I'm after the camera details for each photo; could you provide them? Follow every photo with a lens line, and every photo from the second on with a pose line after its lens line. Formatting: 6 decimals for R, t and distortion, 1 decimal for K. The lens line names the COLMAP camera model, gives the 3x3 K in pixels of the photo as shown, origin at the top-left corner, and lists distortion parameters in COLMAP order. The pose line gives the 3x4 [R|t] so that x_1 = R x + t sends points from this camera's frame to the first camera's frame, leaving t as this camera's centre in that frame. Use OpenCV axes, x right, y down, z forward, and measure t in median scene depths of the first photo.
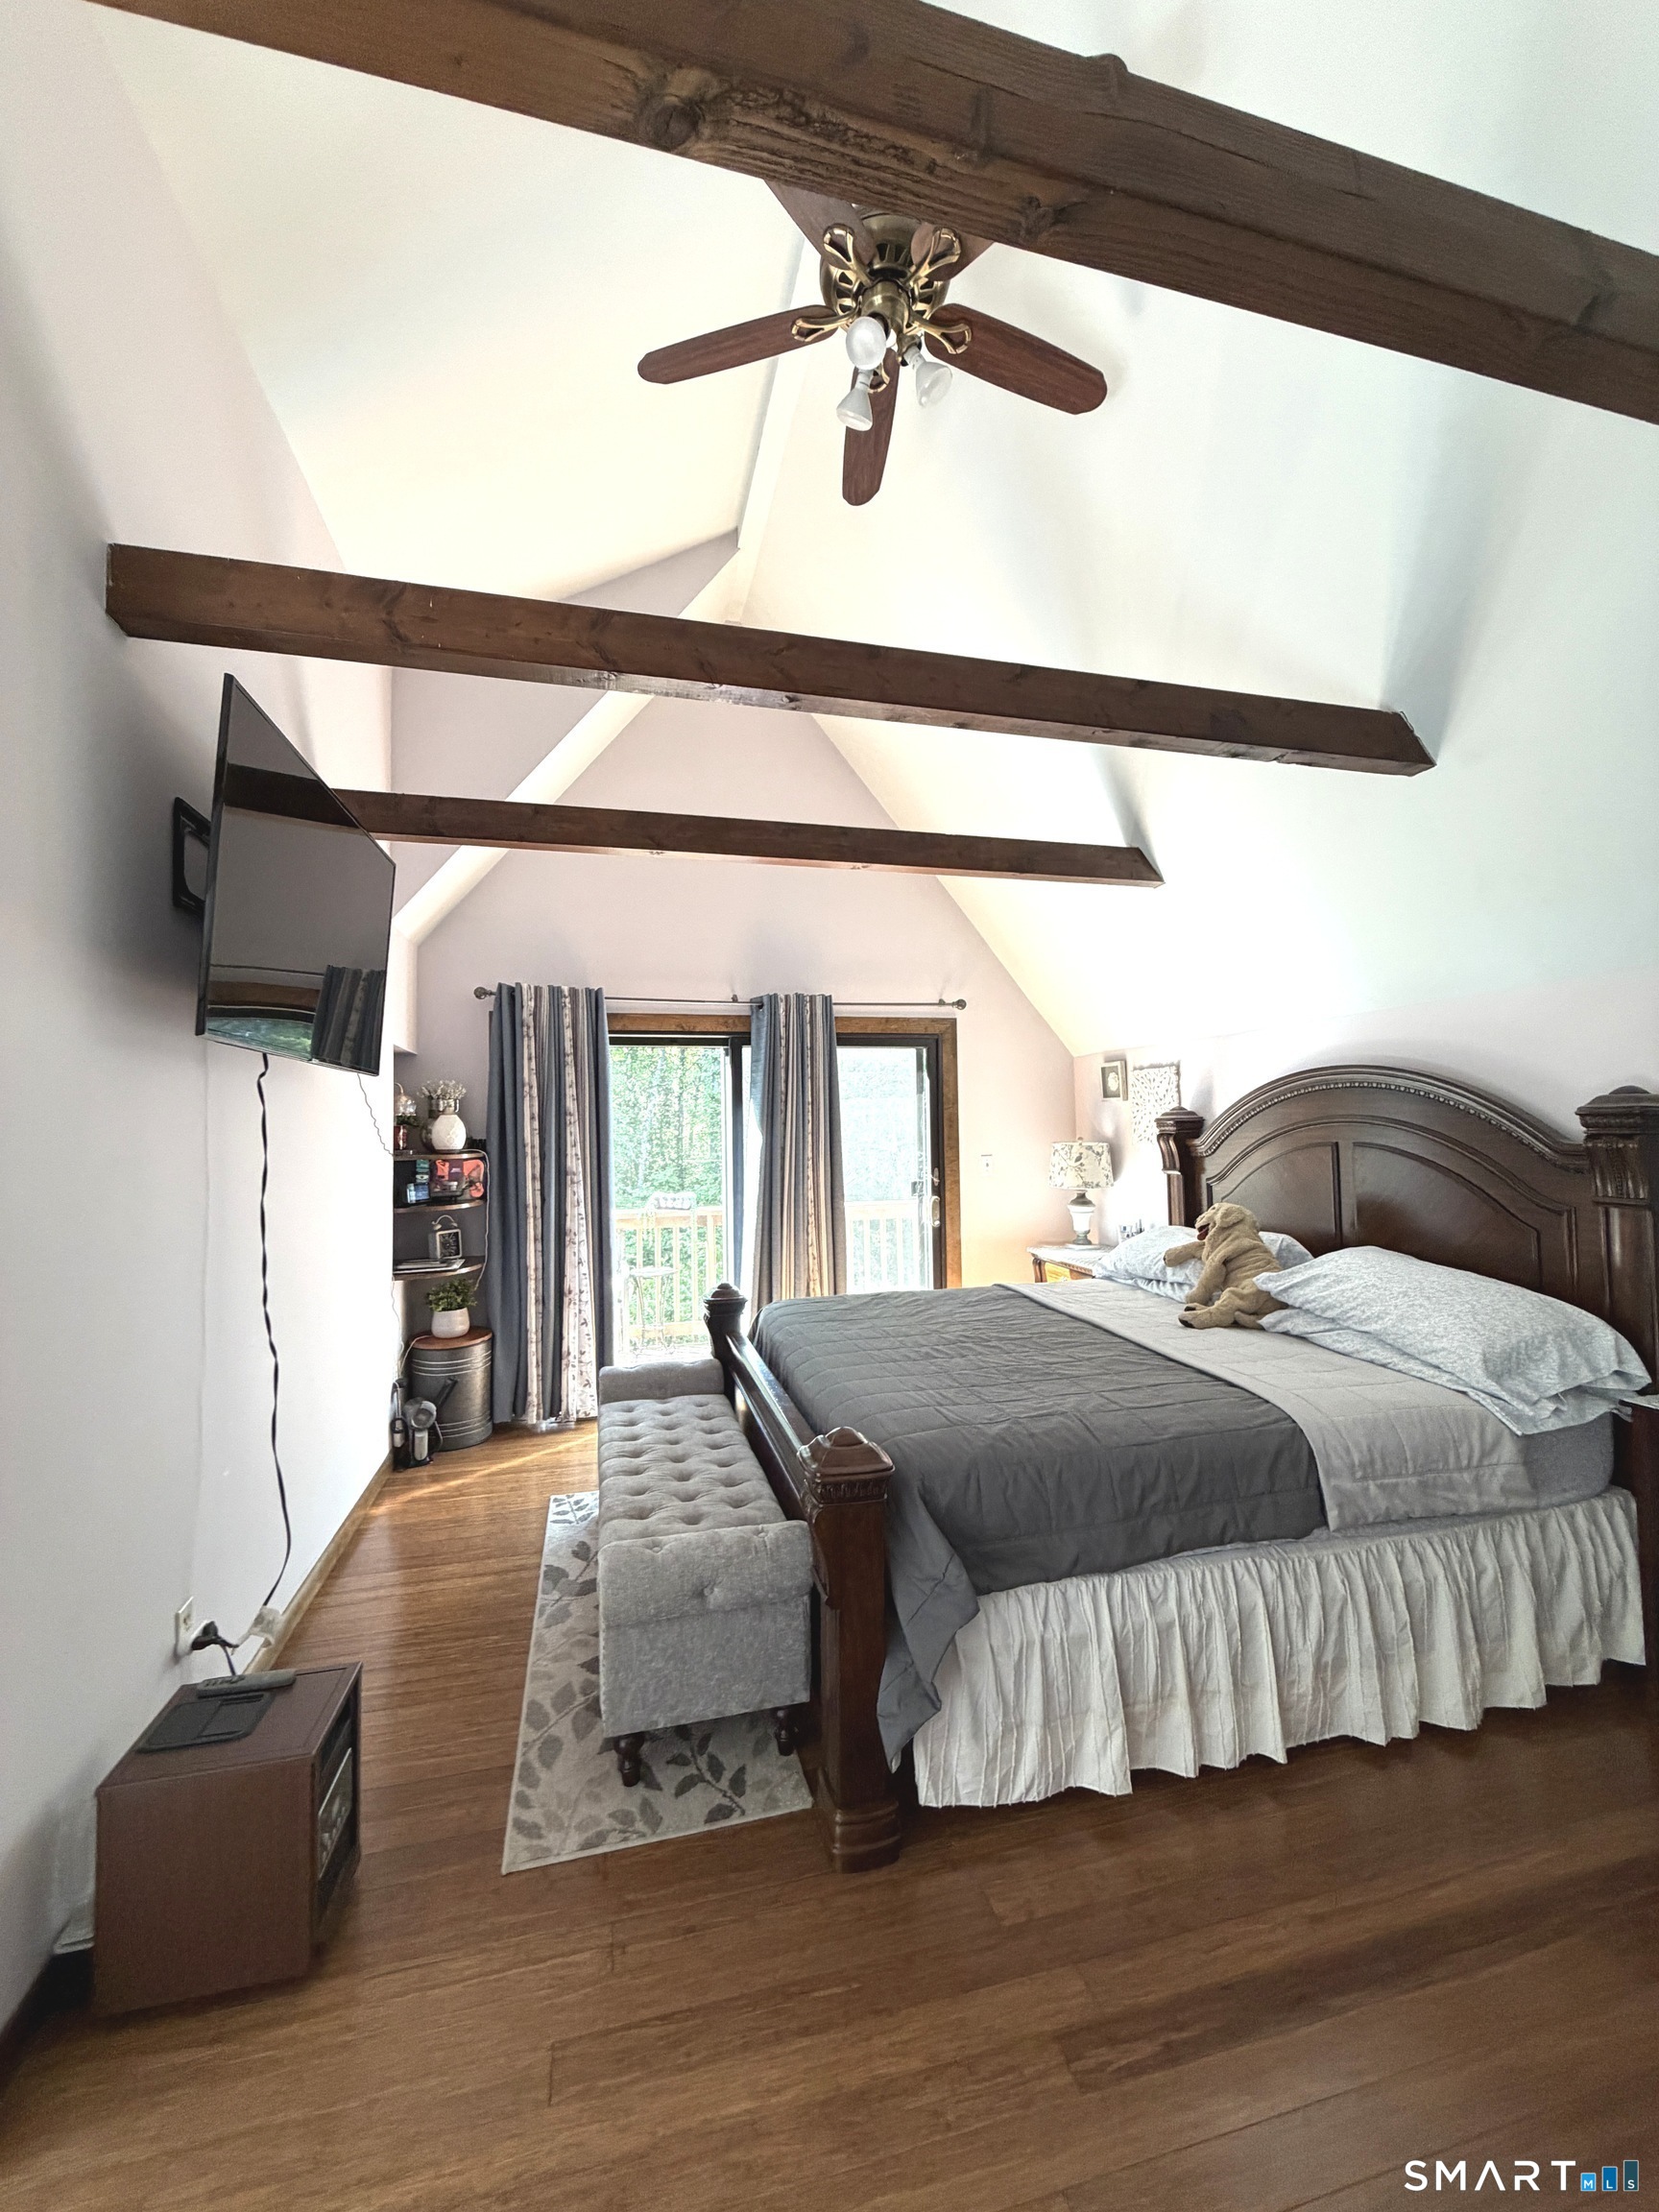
lens RADIAL K [[884.2, 0, 832.5], [0, 884.2, 1102.6], [0, 0, 1]] dist [0.001398, -0.000134]
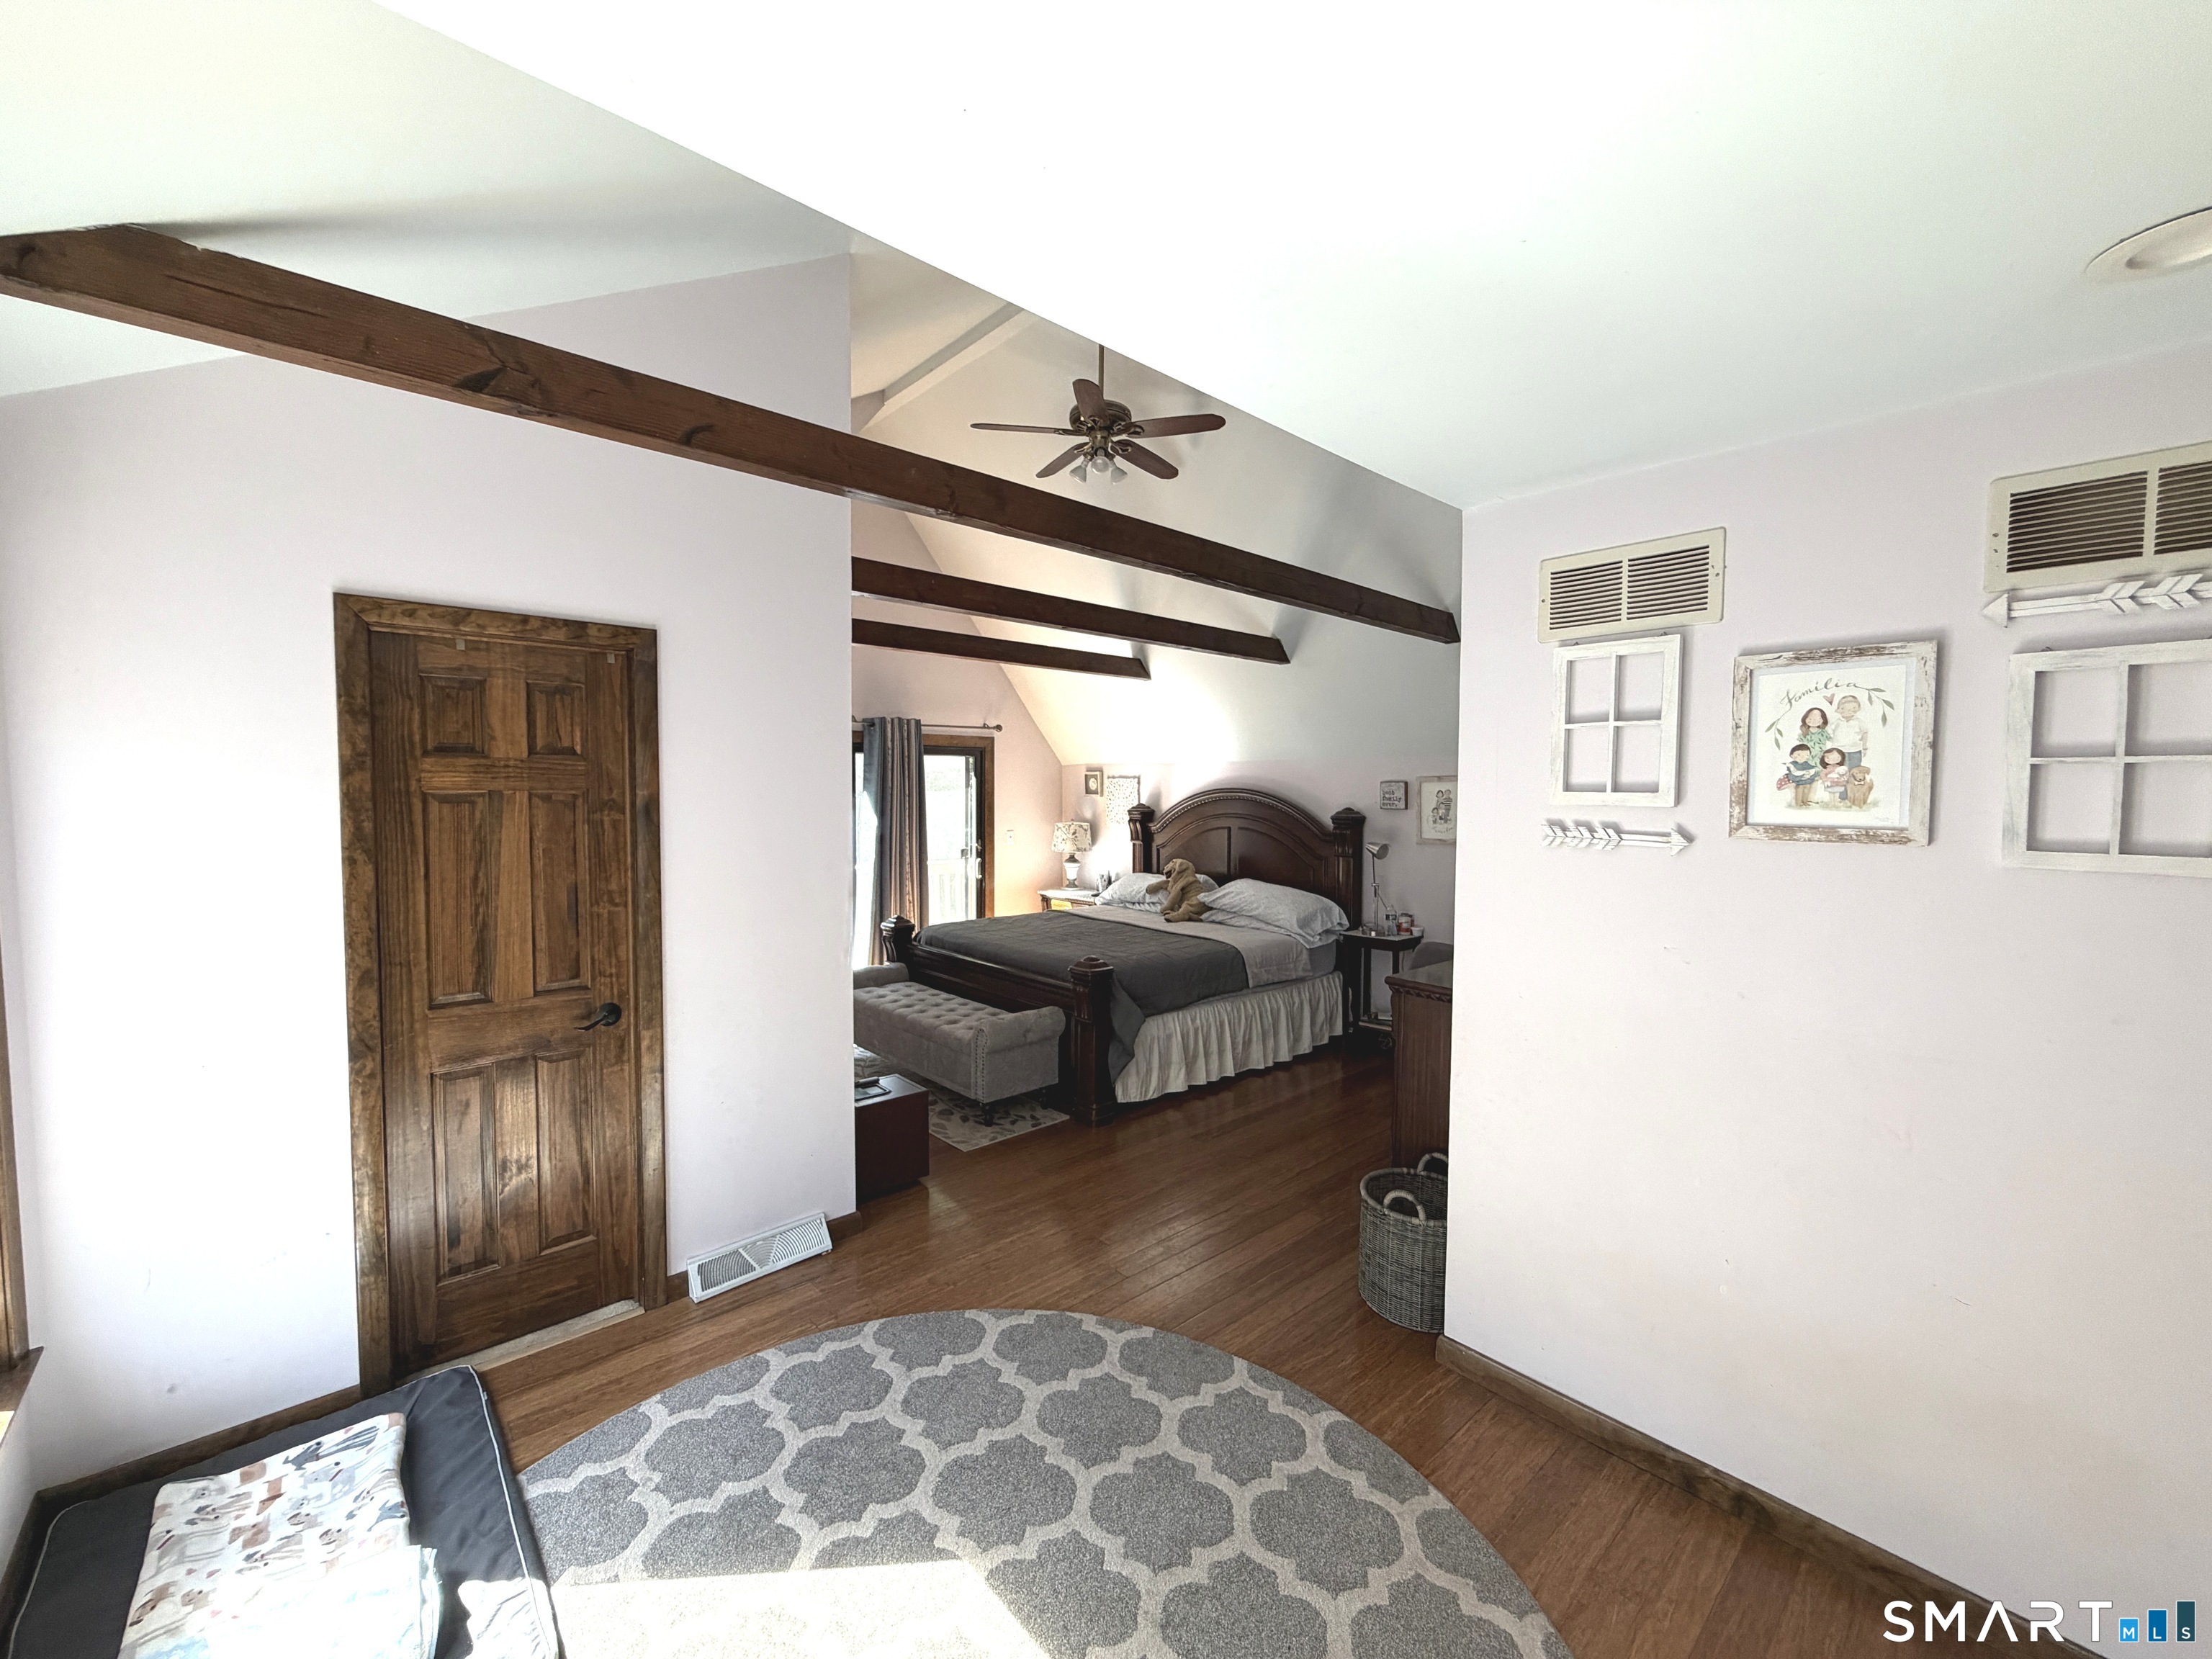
lens RADIAL K [[884.2, 0, 1106.0], [0, 884.2, 829.5], [0, 0, 1]] dist [0.001398, -0.000134]
pose [[0.884466, -0.000583, 0.466604, -0.751871], [-0.033031, 0.997412, 0.063857, -0.083840], [-0.465434, -0.071892, 0.882158, -0.765336]]
